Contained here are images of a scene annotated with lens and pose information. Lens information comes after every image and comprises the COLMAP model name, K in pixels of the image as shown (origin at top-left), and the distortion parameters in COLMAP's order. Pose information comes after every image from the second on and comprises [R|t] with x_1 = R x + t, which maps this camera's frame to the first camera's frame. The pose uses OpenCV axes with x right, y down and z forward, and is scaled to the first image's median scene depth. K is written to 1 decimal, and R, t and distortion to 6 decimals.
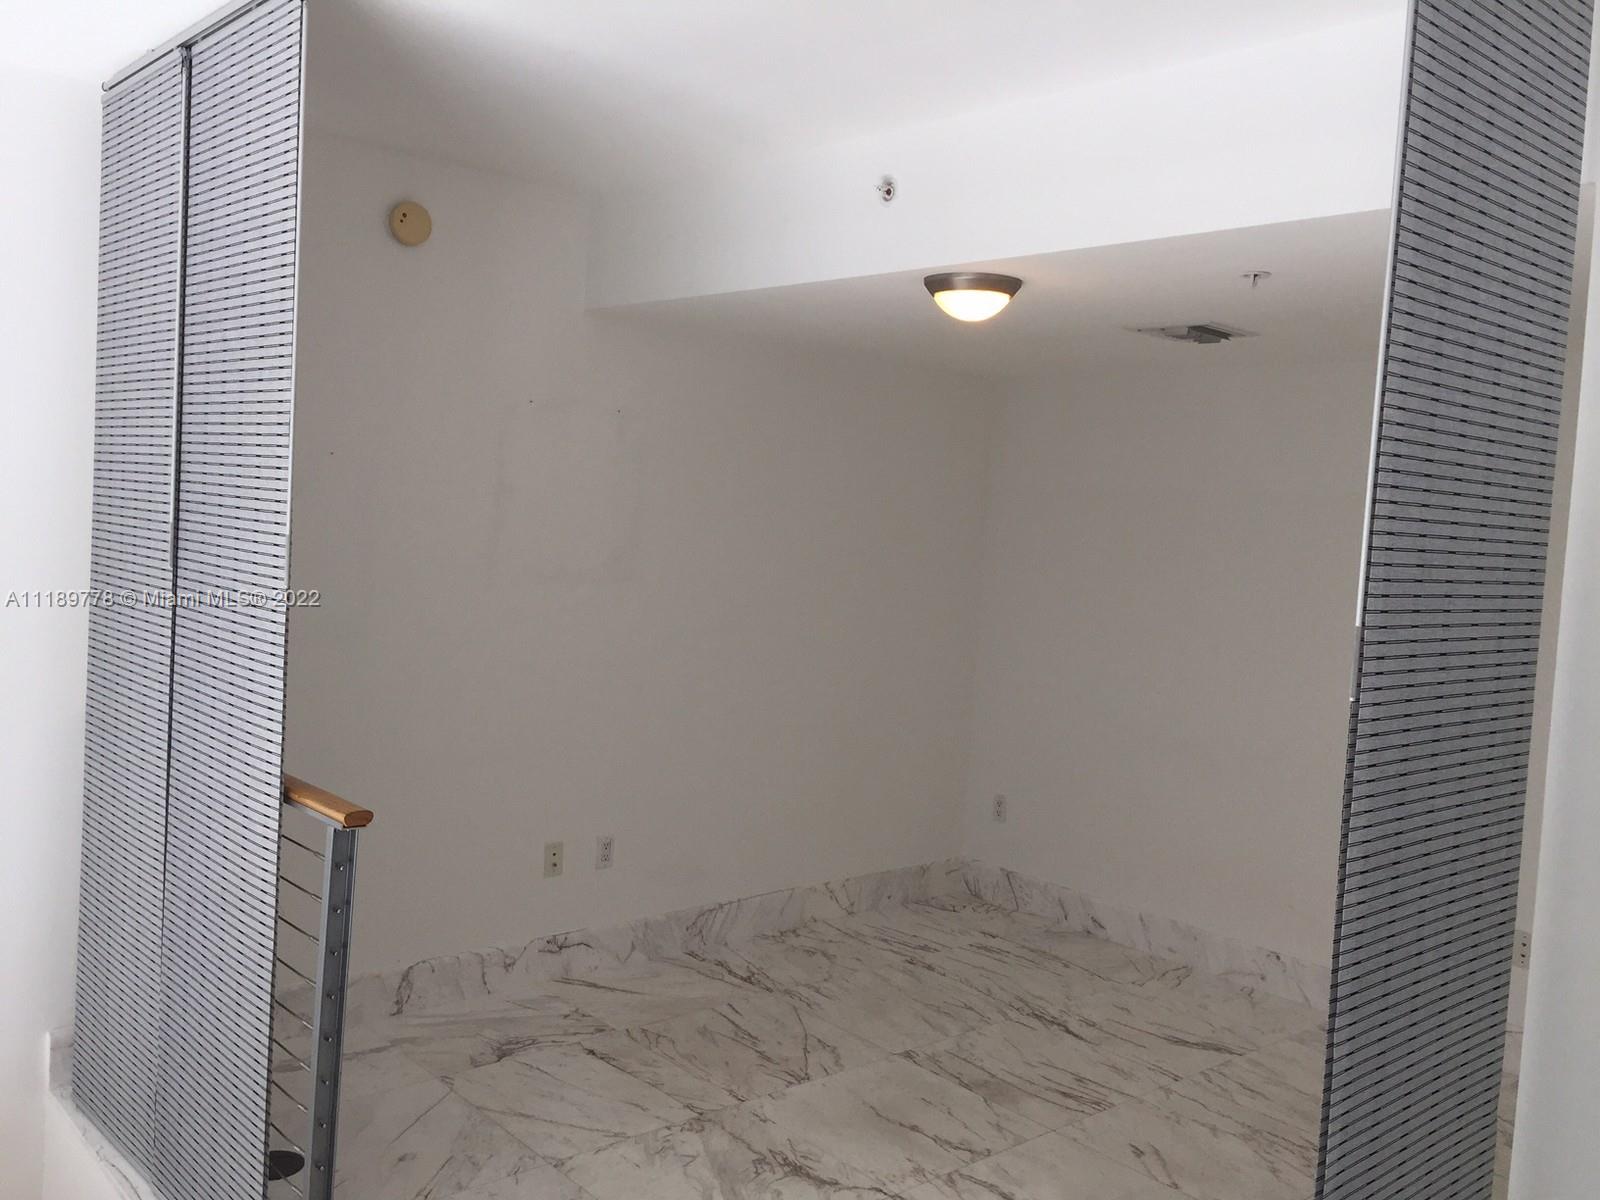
lens RADIAL K [[1370.5, 0, 800.4], [0, 1370.5, 581.6], [0, 0, 1]] dist [0.074499, -0.101781]
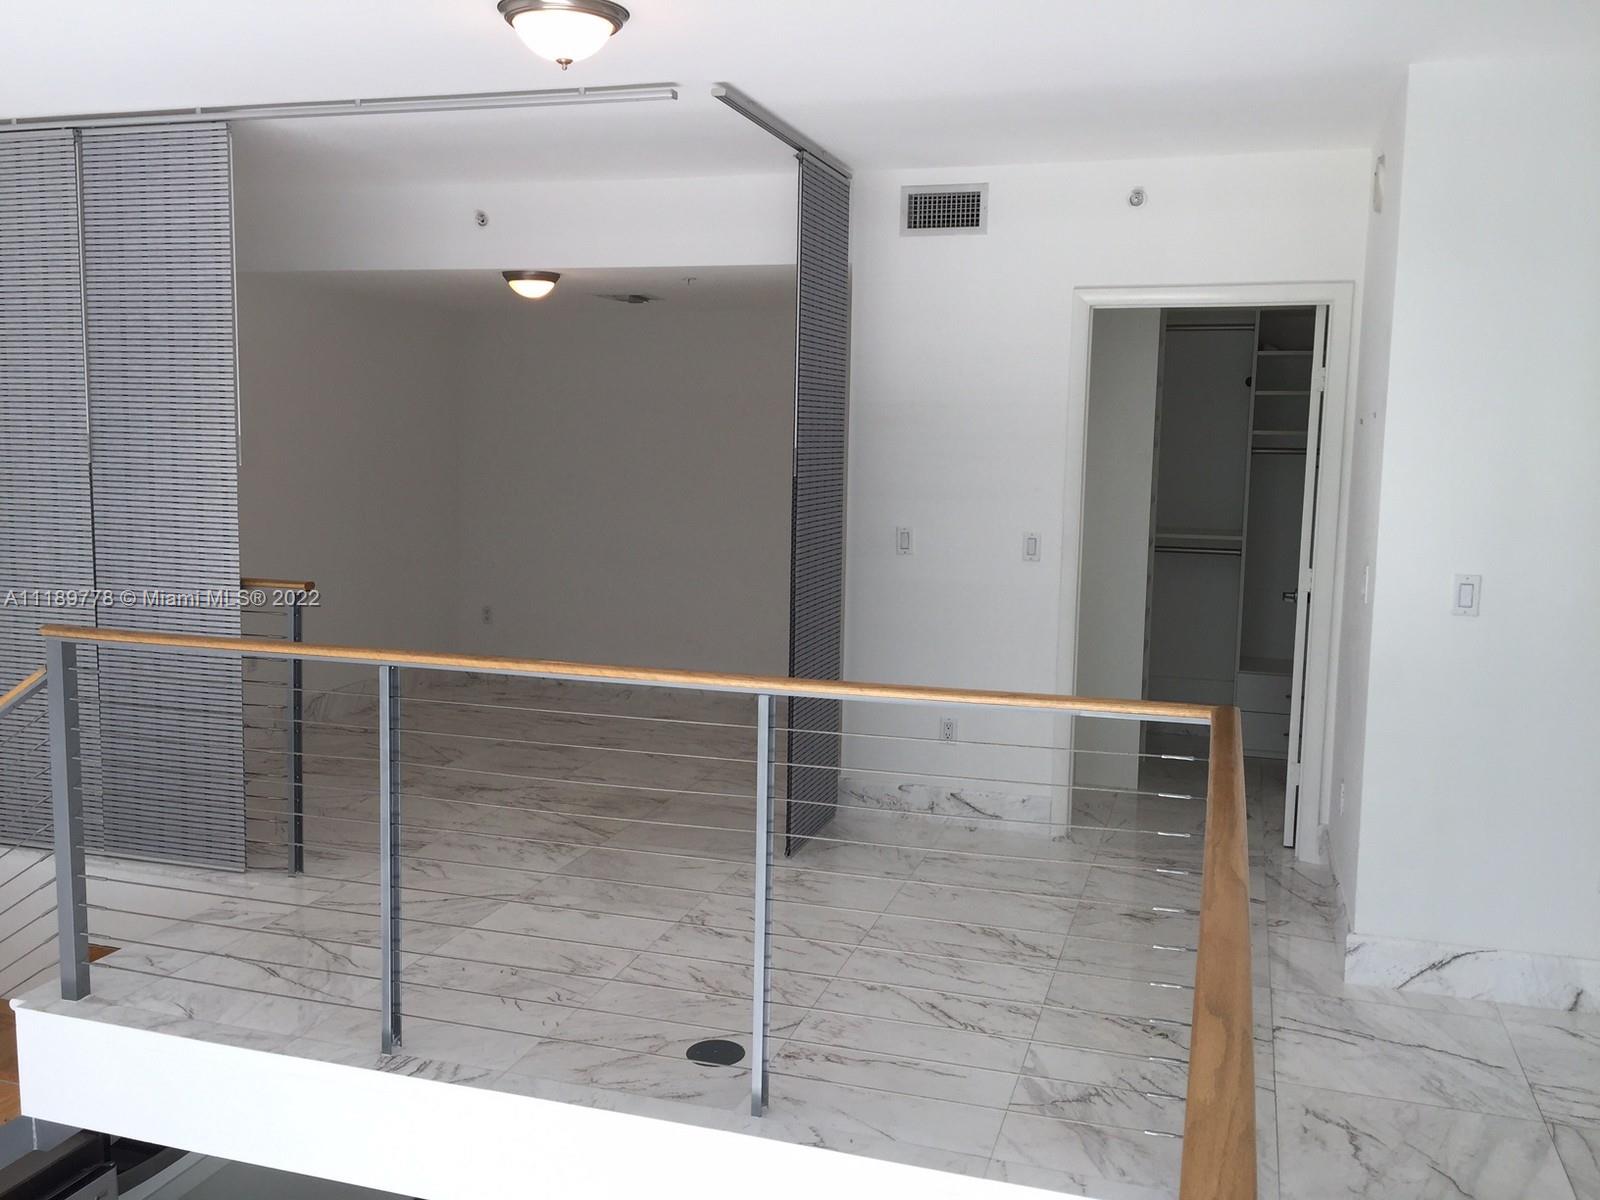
lens RADIAL K [[1370.5, 0, 800.4], [0, 1370.5, 581.6], [0, 0, 1]] dist [0.074499, -0.101781]
pose [[0.859616, -0.098680, 0.501321, -0.486758], [0.057222, 0.993593, 0.097460, 0.014405], [-0.507727, -0.055091, 0.859755, -0.671116]]
